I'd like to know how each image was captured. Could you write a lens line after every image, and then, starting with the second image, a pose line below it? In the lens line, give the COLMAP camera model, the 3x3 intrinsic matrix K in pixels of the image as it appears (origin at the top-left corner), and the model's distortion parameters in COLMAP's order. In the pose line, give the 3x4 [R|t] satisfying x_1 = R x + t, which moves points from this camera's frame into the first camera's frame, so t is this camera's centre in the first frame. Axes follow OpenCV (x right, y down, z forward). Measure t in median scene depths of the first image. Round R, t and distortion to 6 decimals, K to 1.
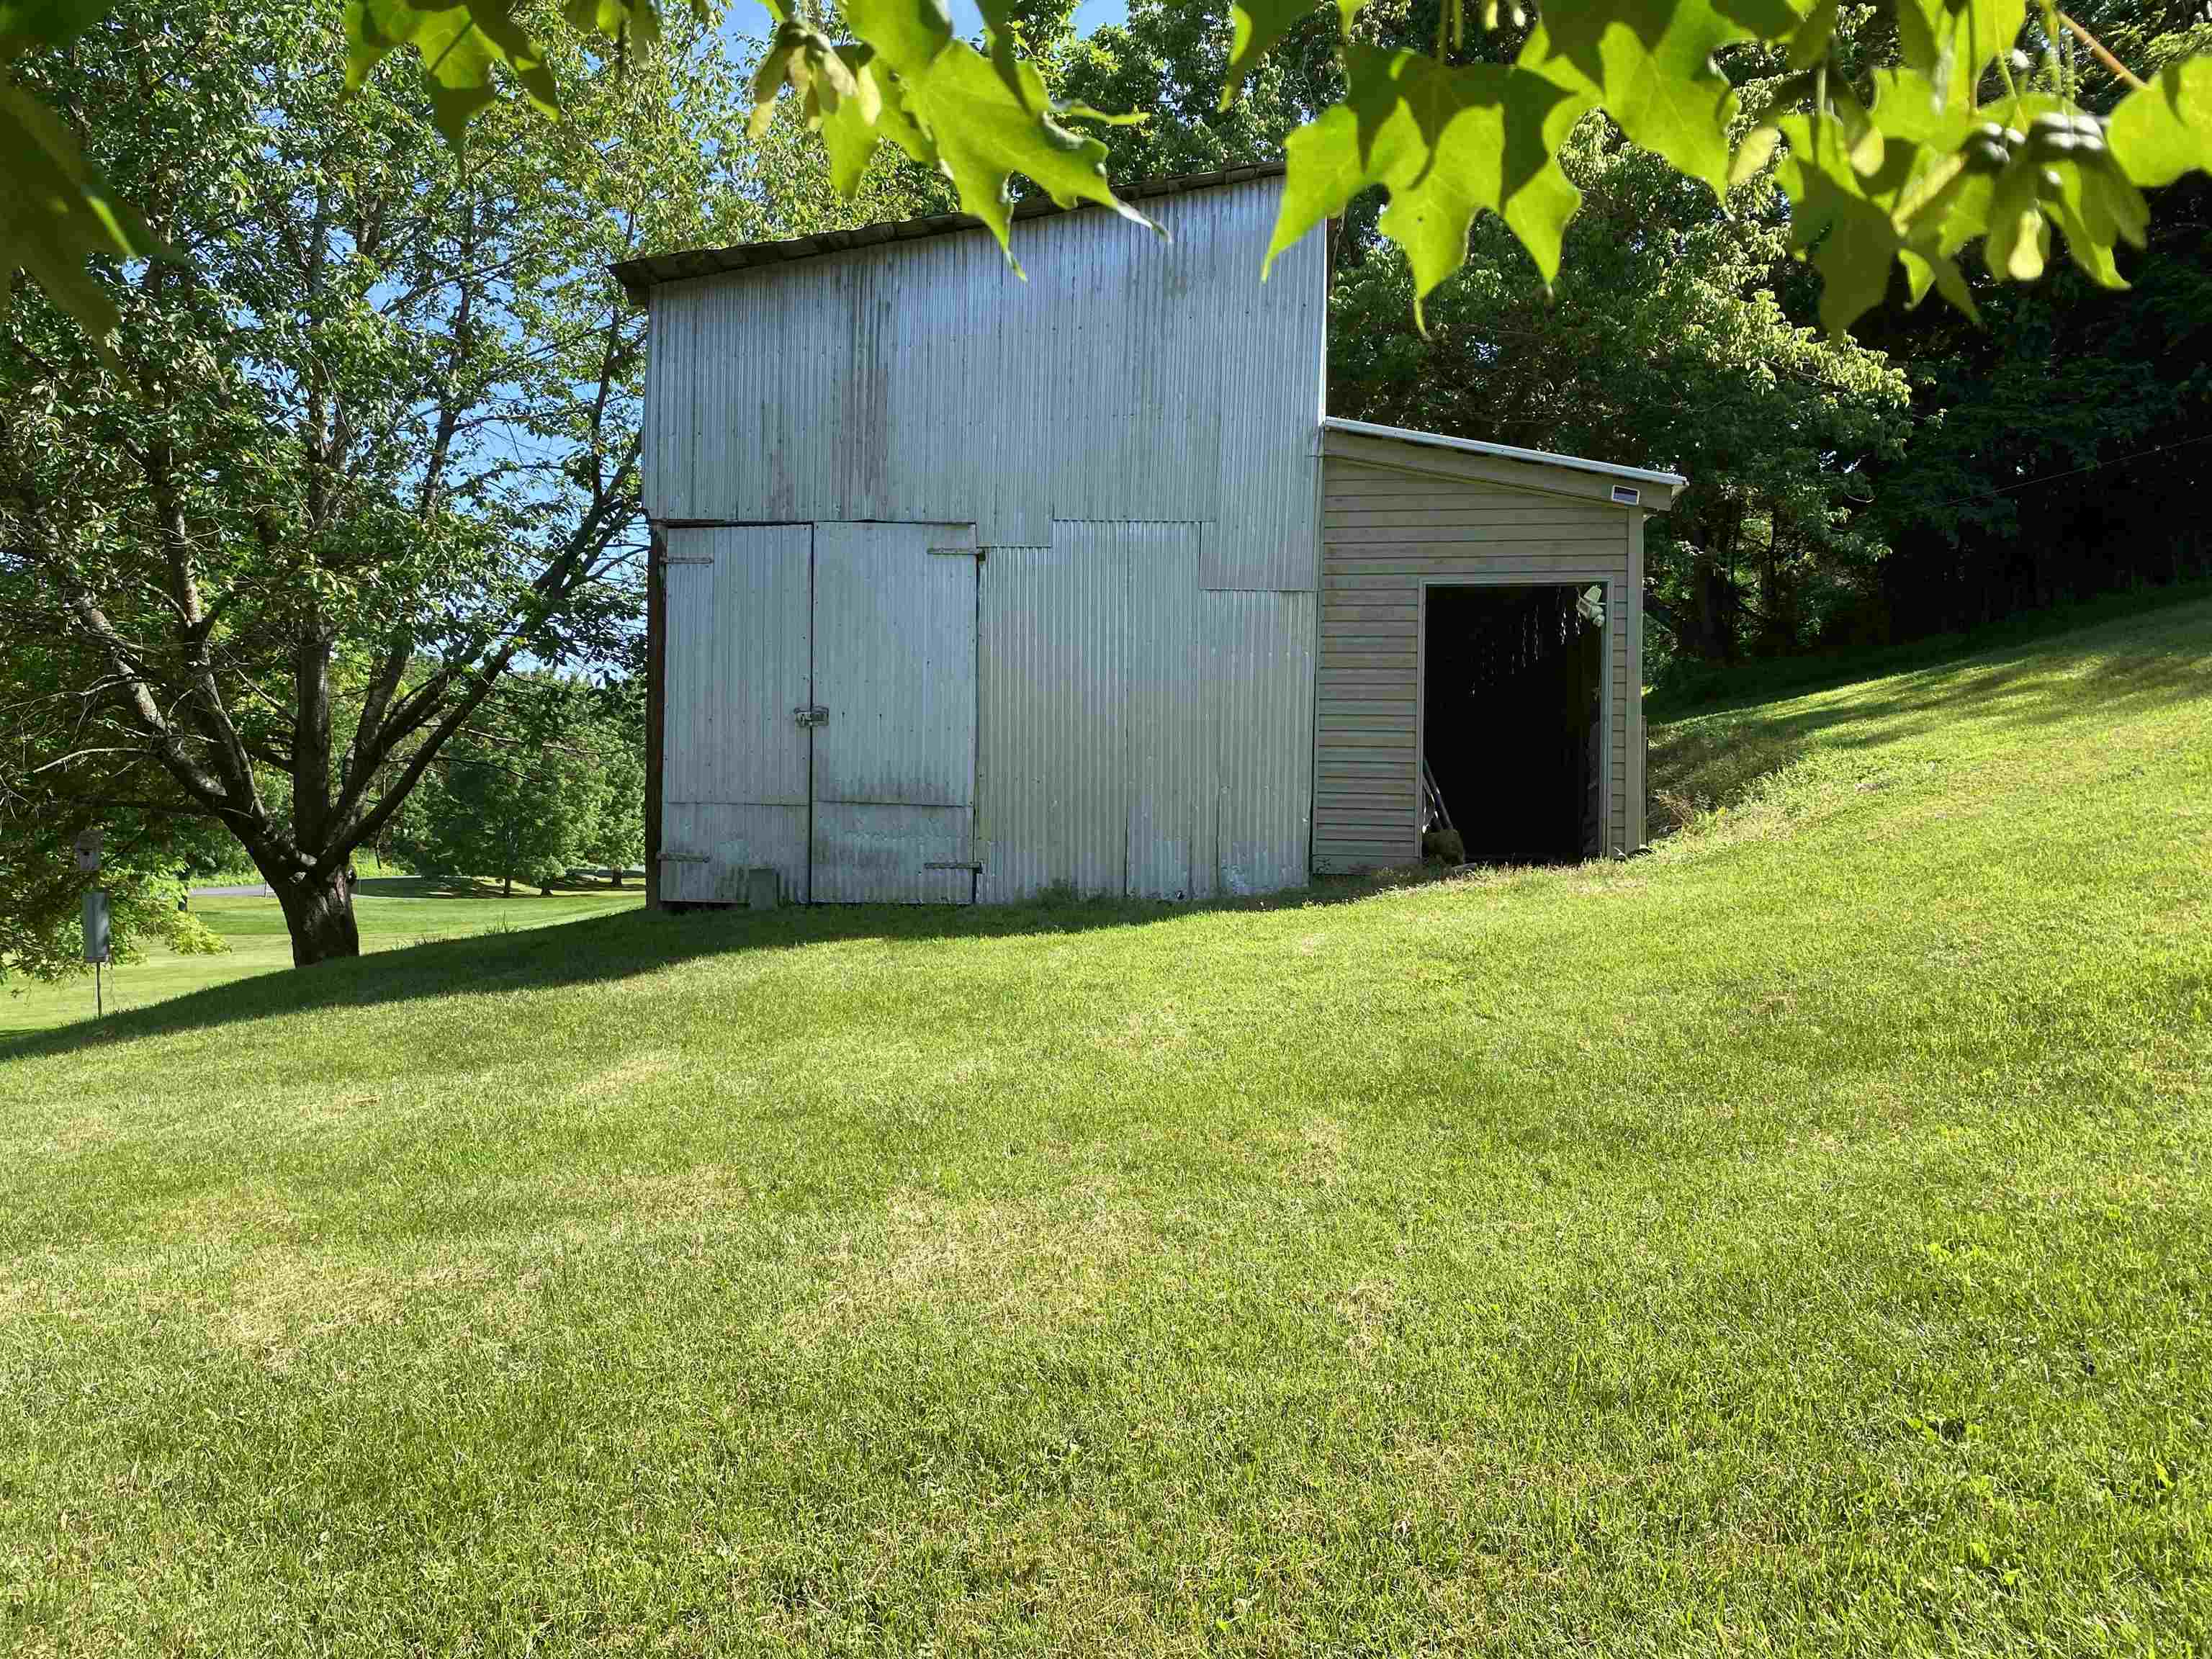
lens RADIAL K [[1643.4, 0, 1106.0], [0, 1643.4, 829.5], [0, 0, 1]] dist [0.003091, 0.000486]
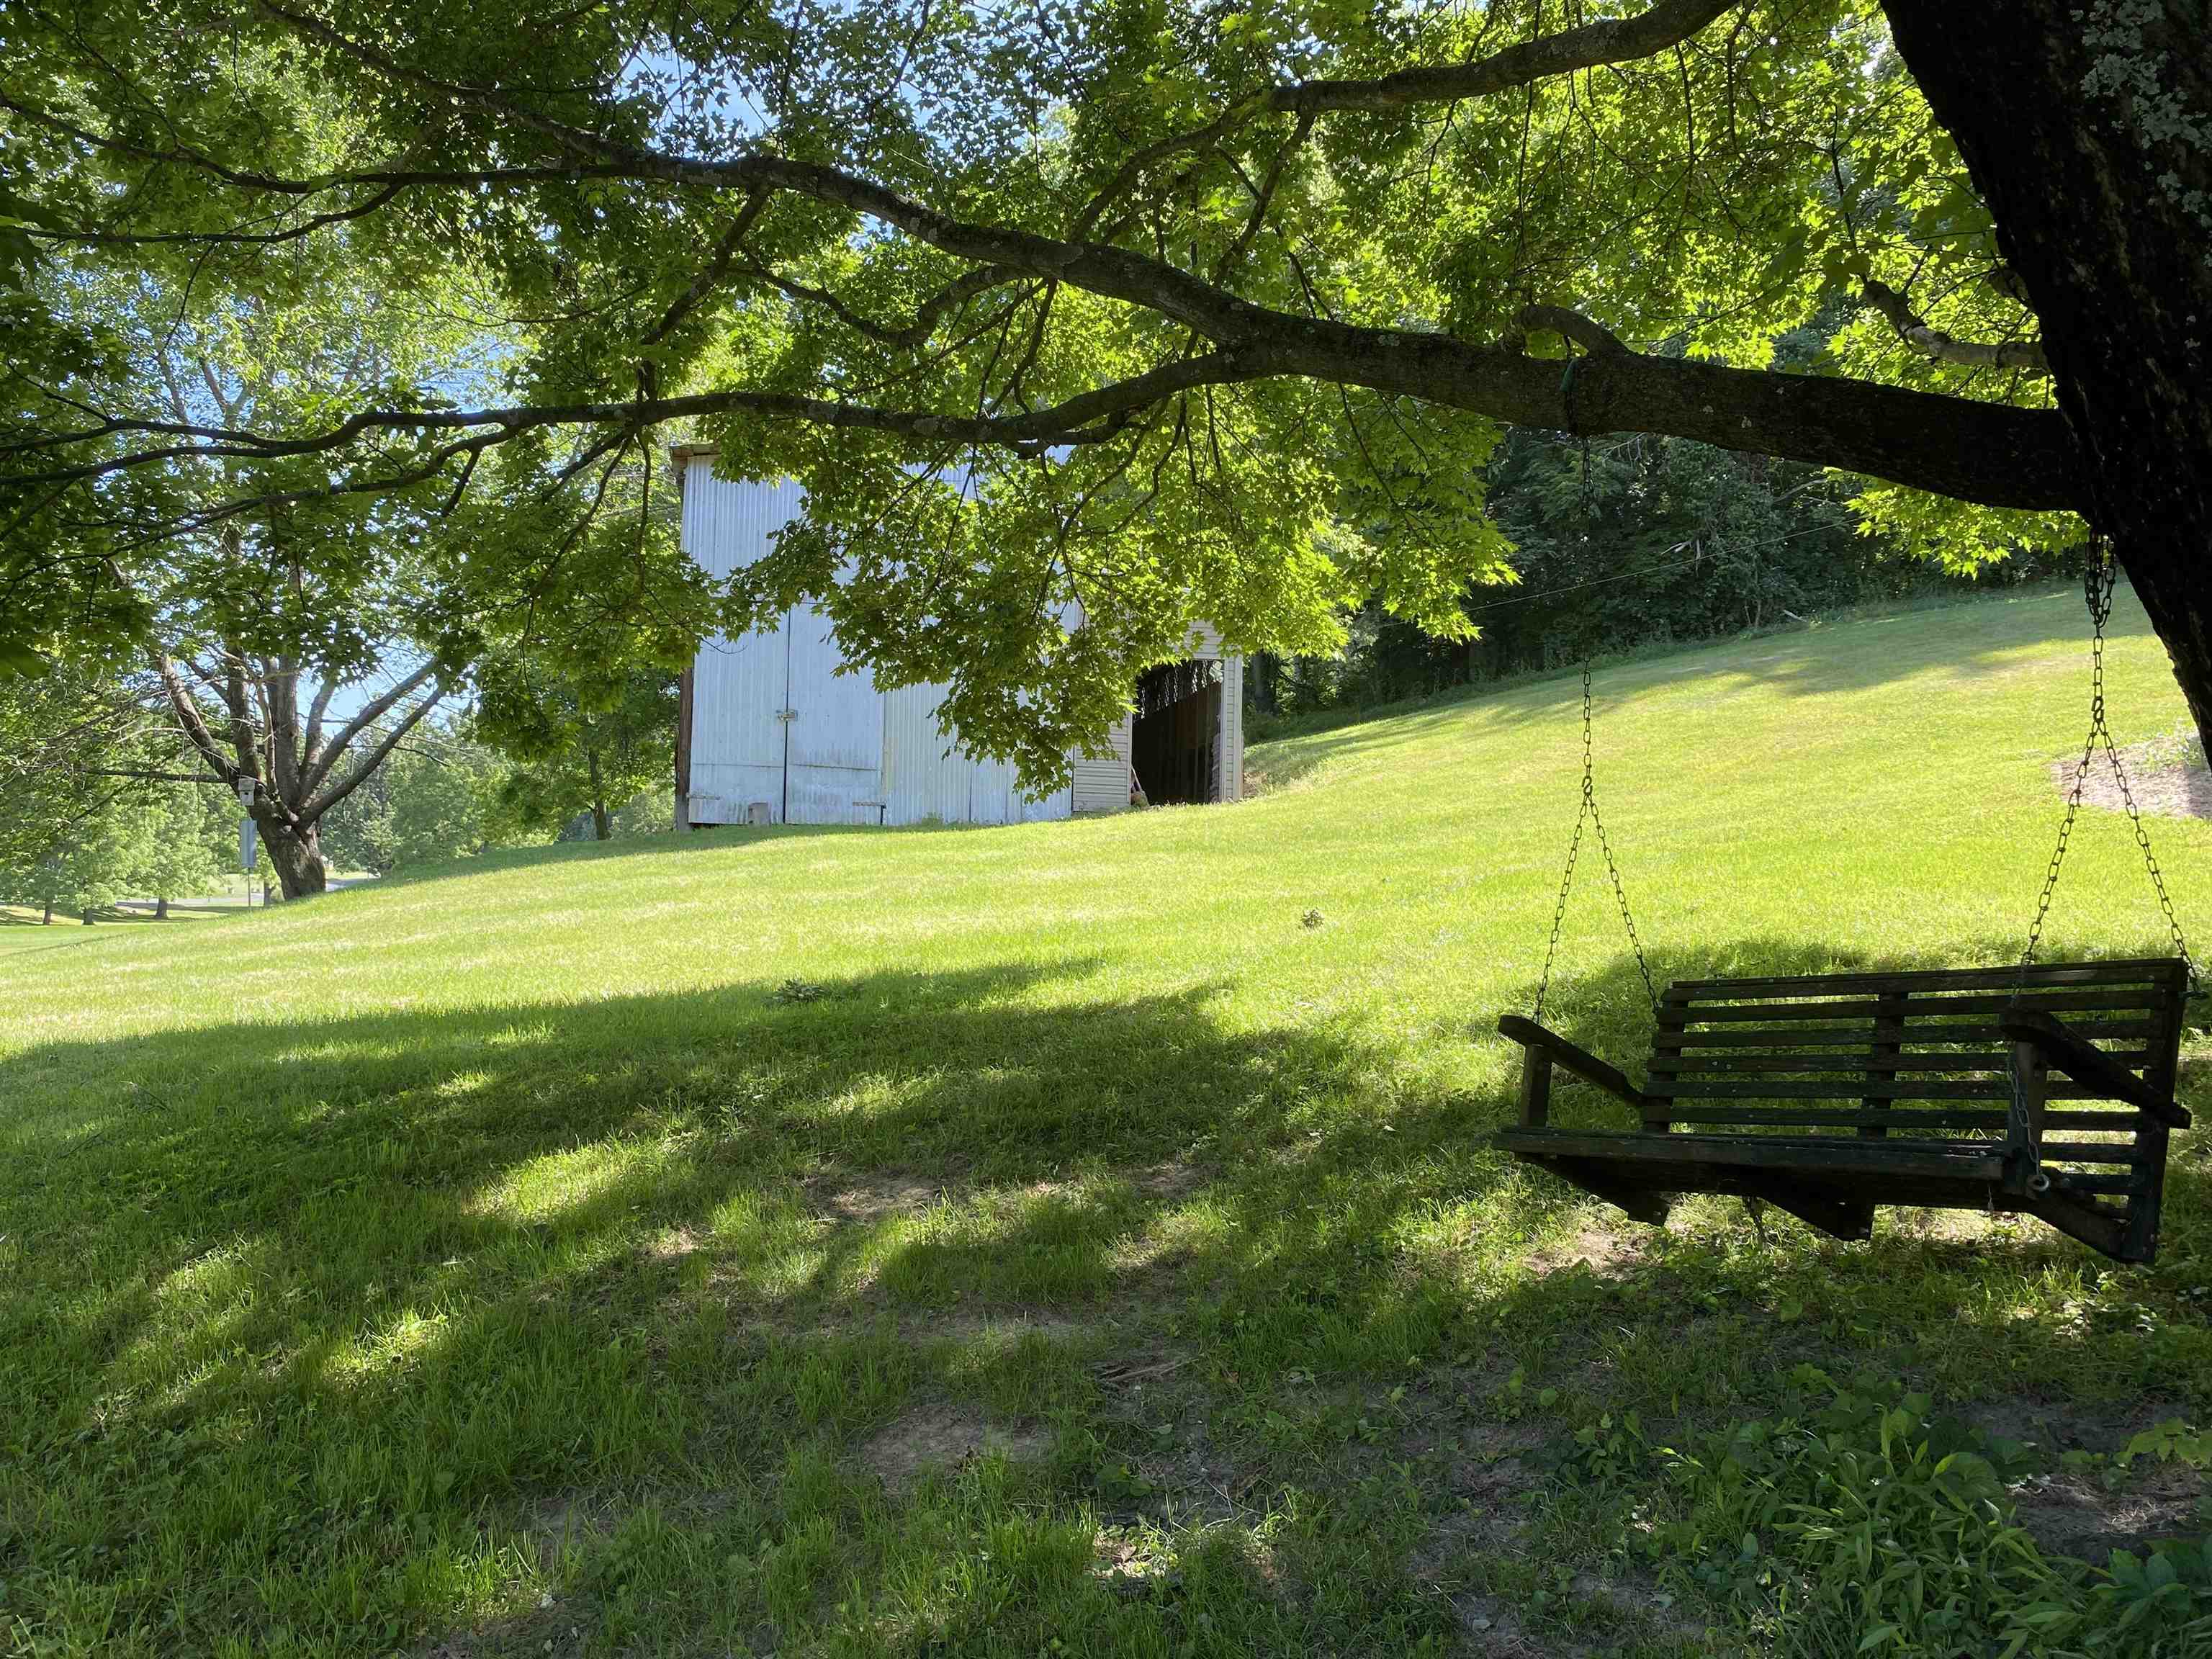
lens RADIAL K [[1673.7, 0, 1106.0], [0, 1673.7, 829.5], [0, 0, 1]] dist [-0.150787, 0.000345]
pose [[0.964230, 0.022264, 0.264131, -0.280012], [-0.014496, 0.999404, -0.031321, 0.090317], [-0.264671, 0.026372, 0.963978, -0.685992]]
